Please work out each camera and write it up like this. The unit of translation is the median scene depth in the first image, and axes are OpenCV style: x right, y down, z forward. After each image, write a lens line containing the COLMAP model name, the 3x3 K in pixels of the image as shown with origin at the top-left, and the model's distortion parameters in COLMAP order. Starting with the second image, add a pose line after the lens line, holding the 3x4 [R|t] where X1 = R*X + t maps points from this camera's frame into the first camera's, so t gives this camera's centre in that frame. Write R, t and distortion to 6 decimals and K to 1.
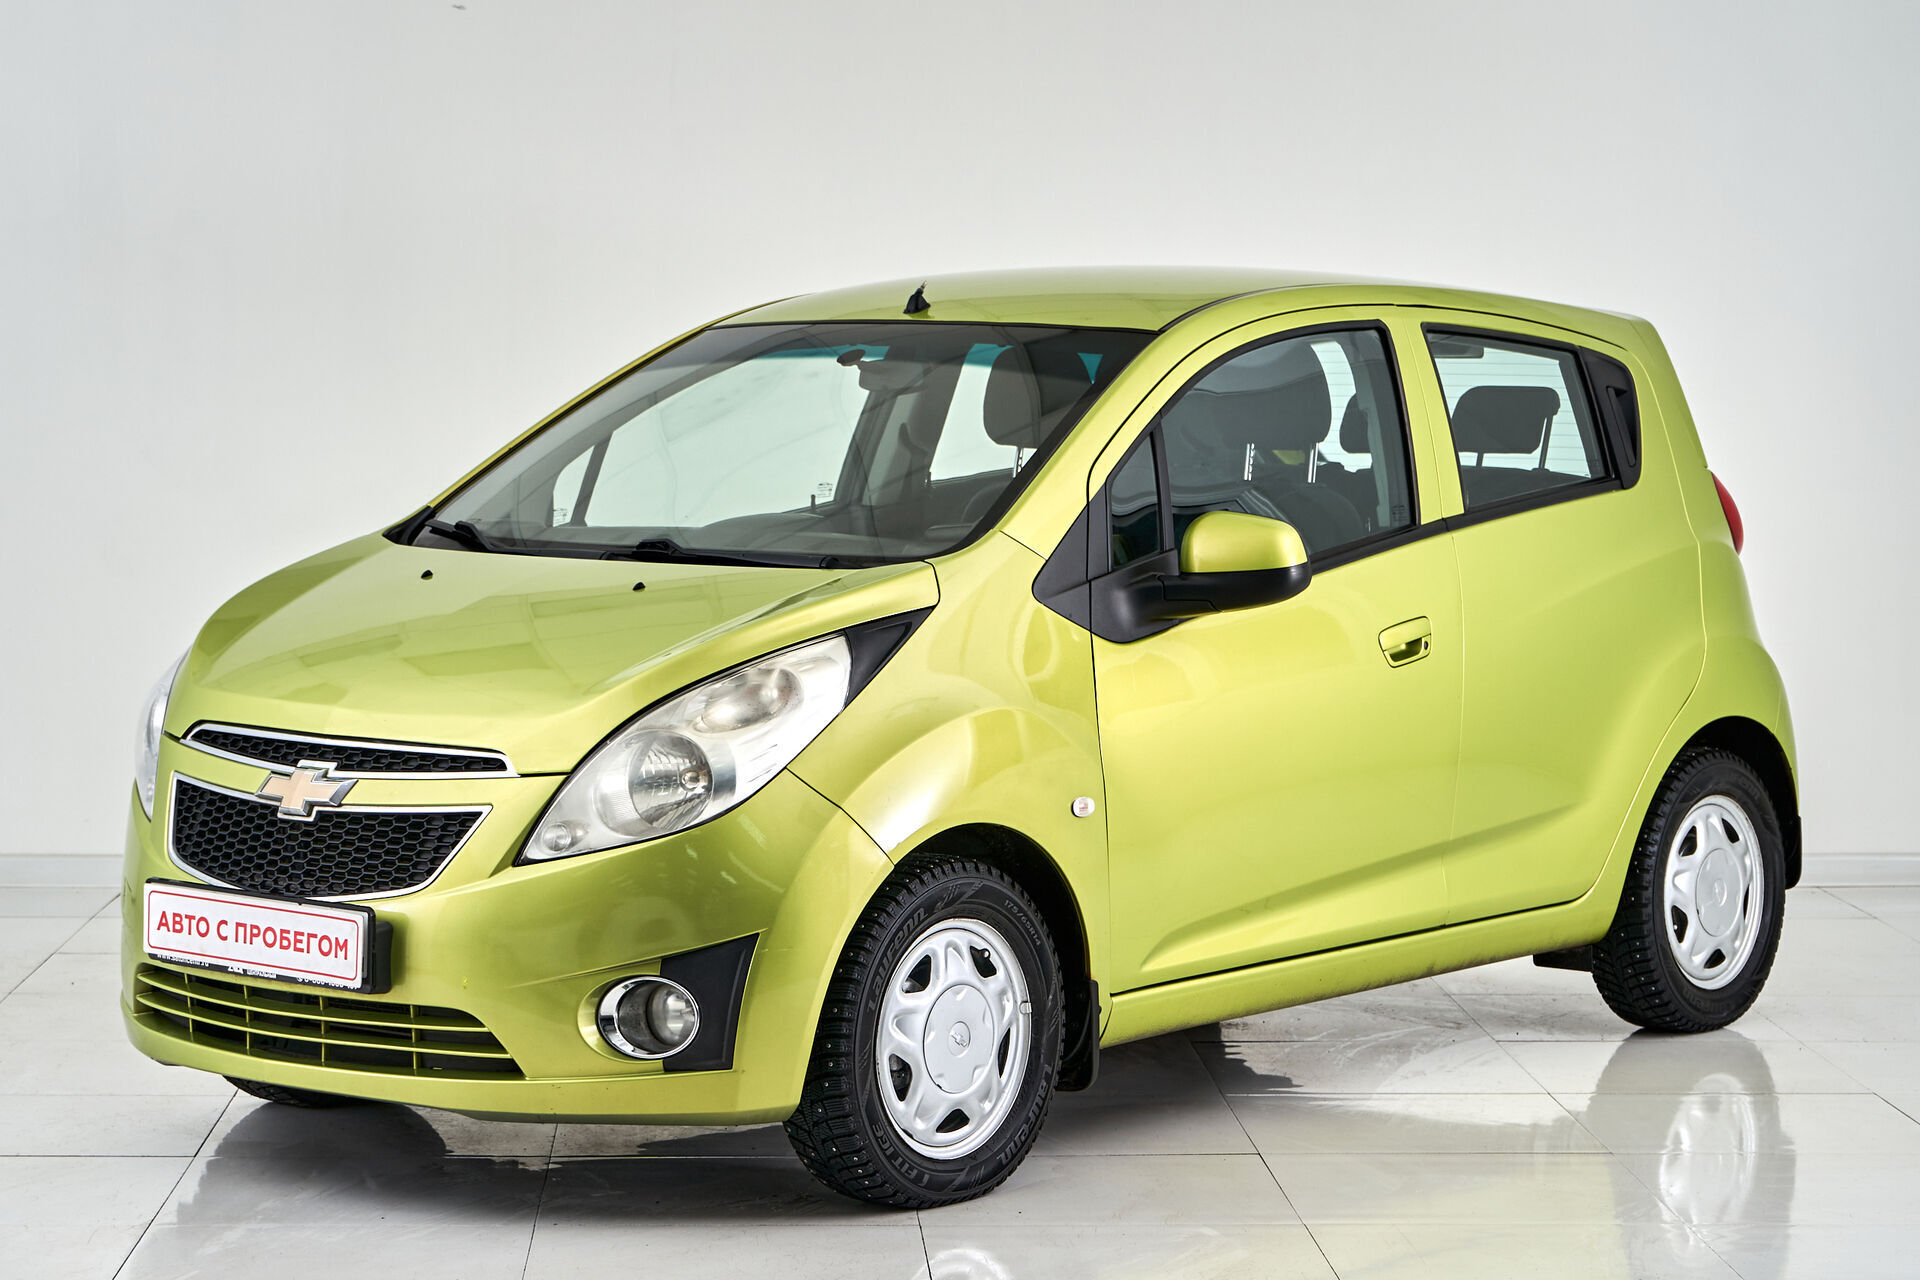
lens RADIAL K [[4476.7, 0, 960.0], [0, 4476.7, 640.0], [0, 0, 1]] dist [-0.035406, -1.044372]
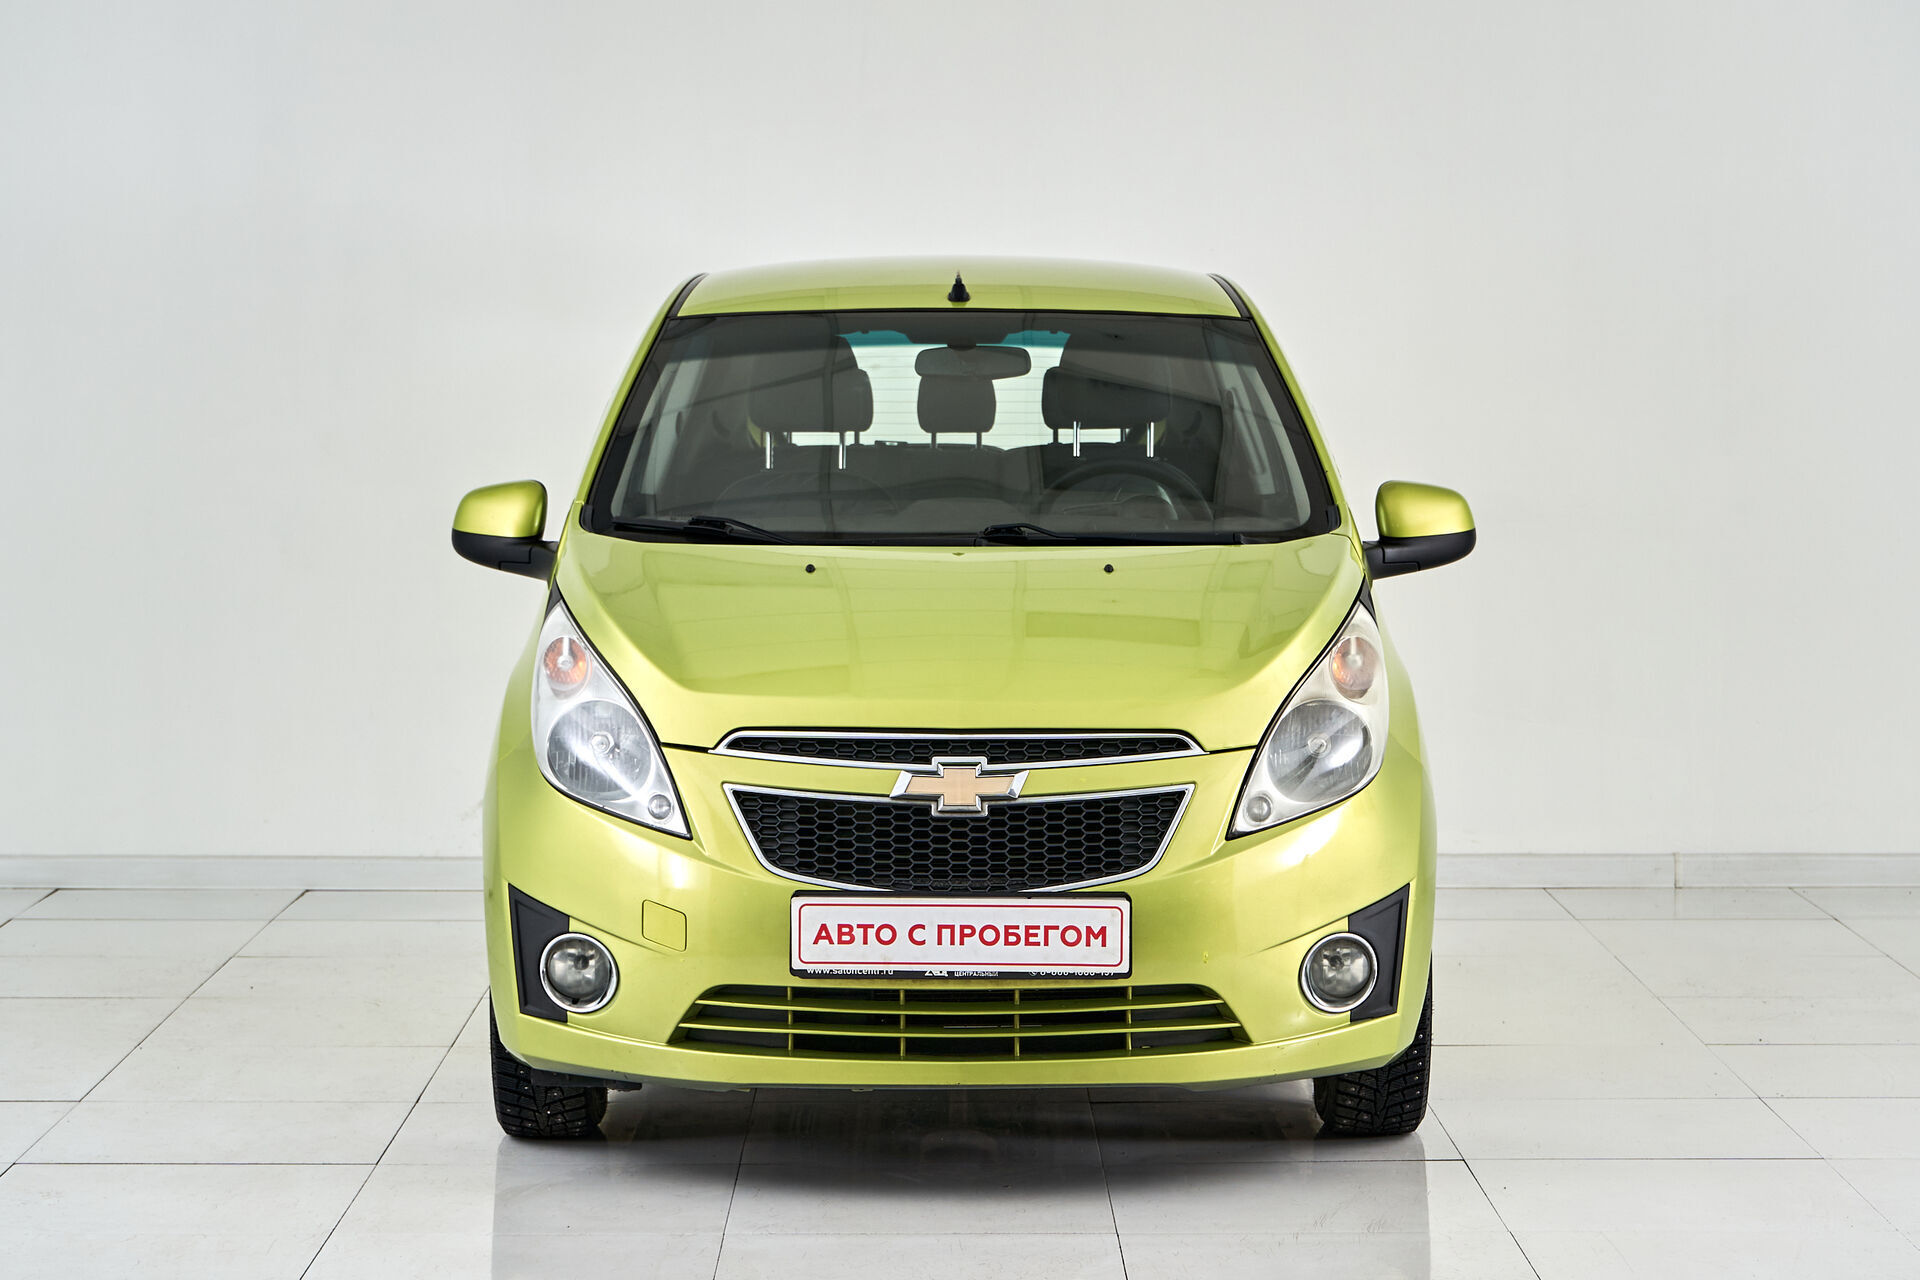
lens RADIAL K [[4476.7, 0, 960.0], [0, 4476.7, 640.0], [0, 0, 1]] dist [-0.035406, -1.044372]
pose [[0.767390, -0.052224, 0.639051, -0.781607], [0.050446, 0.998506, 0.021022, -0.019521], [-0.639193, 0.016105, 0.768877, 0.241482]]
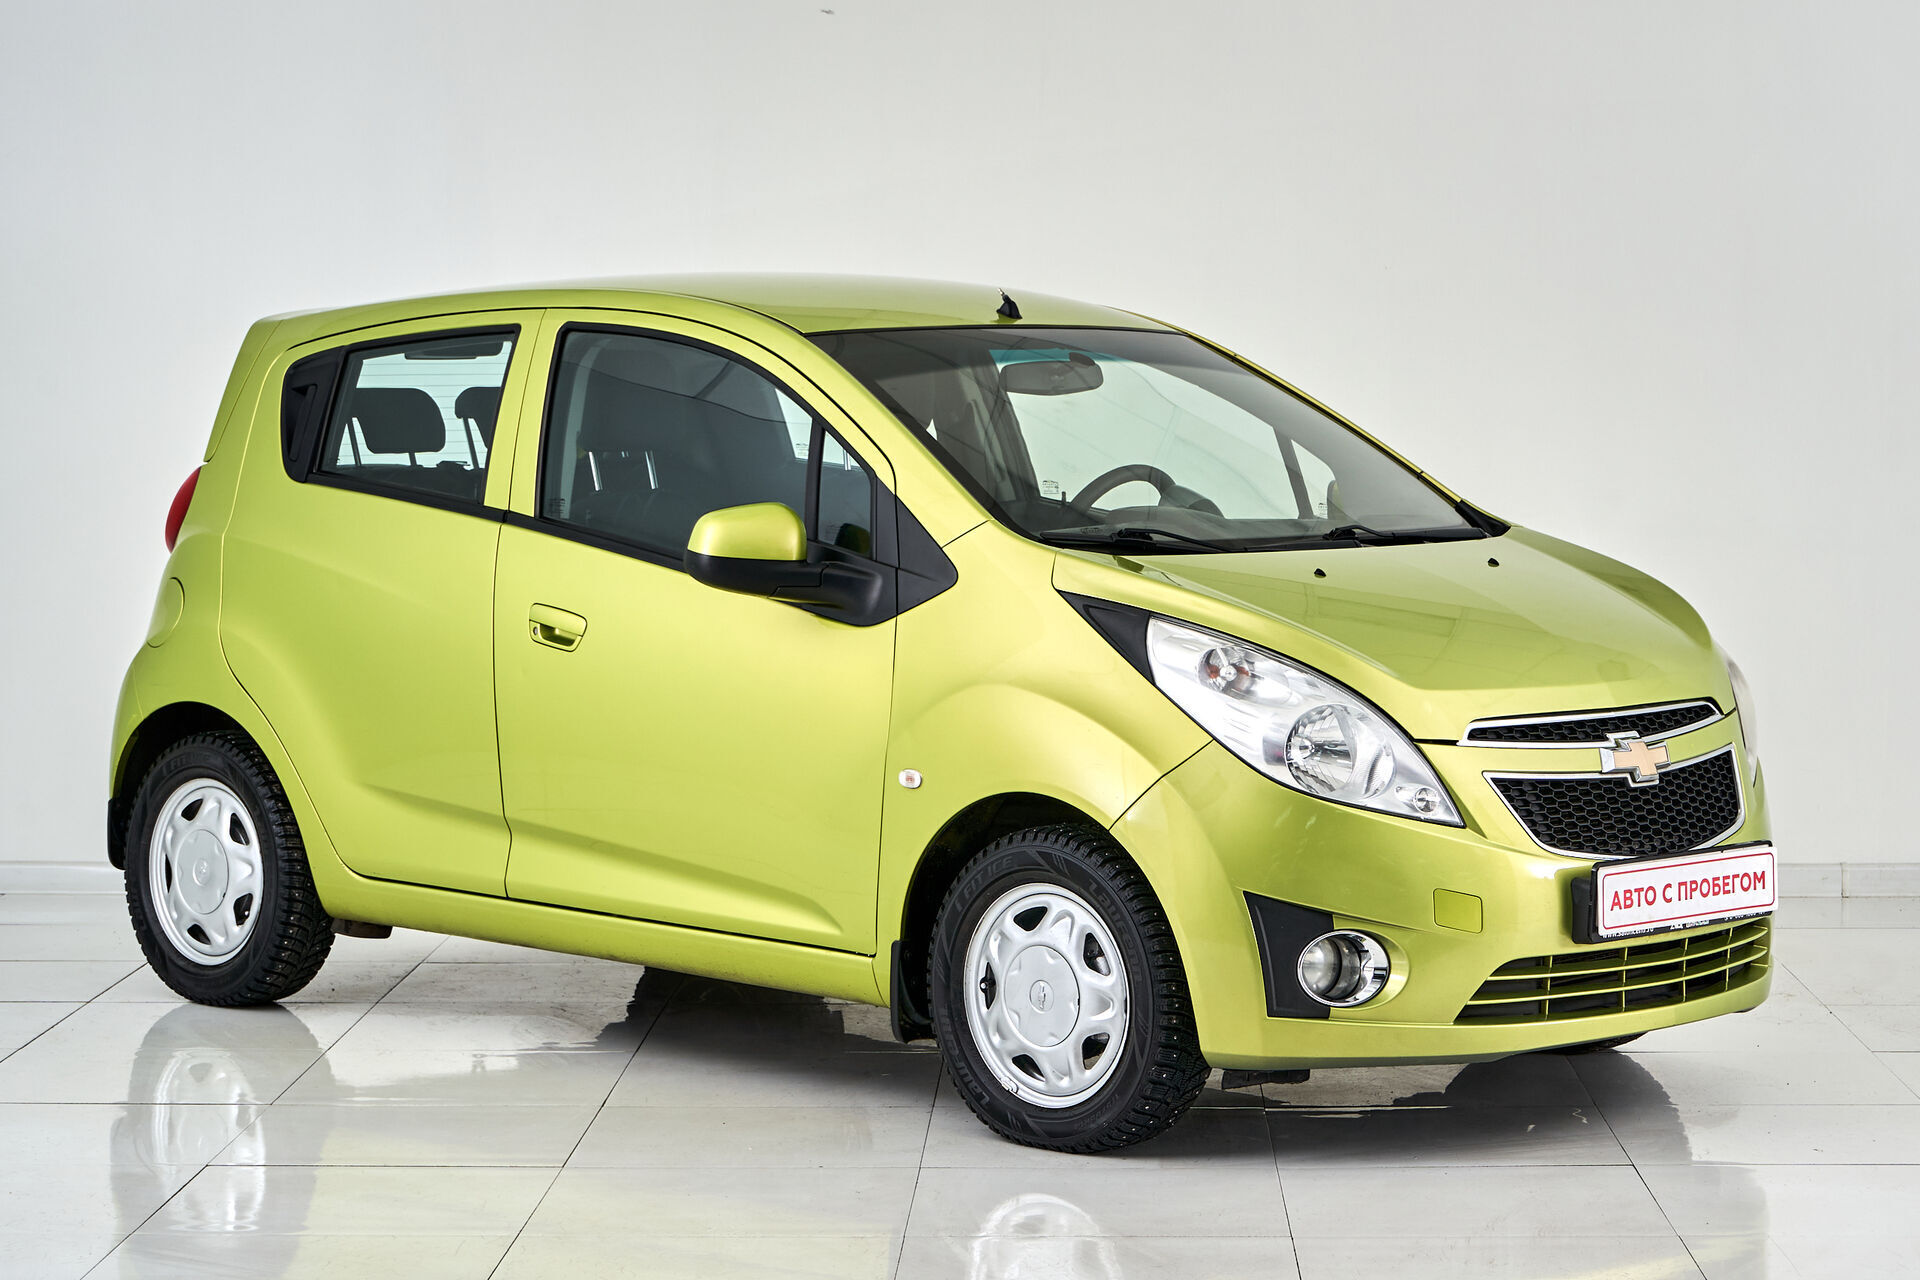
lens RADIAL K [[4476.7, 0, 960.0], [0, 4476.7, 640.0], [0, 0, 1]] dist [-0.035406, -1.044372]
pose [[0.081562, -0.074860, 0.993853, -1.249409], [0.072696, 0.994966, 0.068977, -0.082903], [-0.994014, 0.066623, 0.086594, 1.074920]]
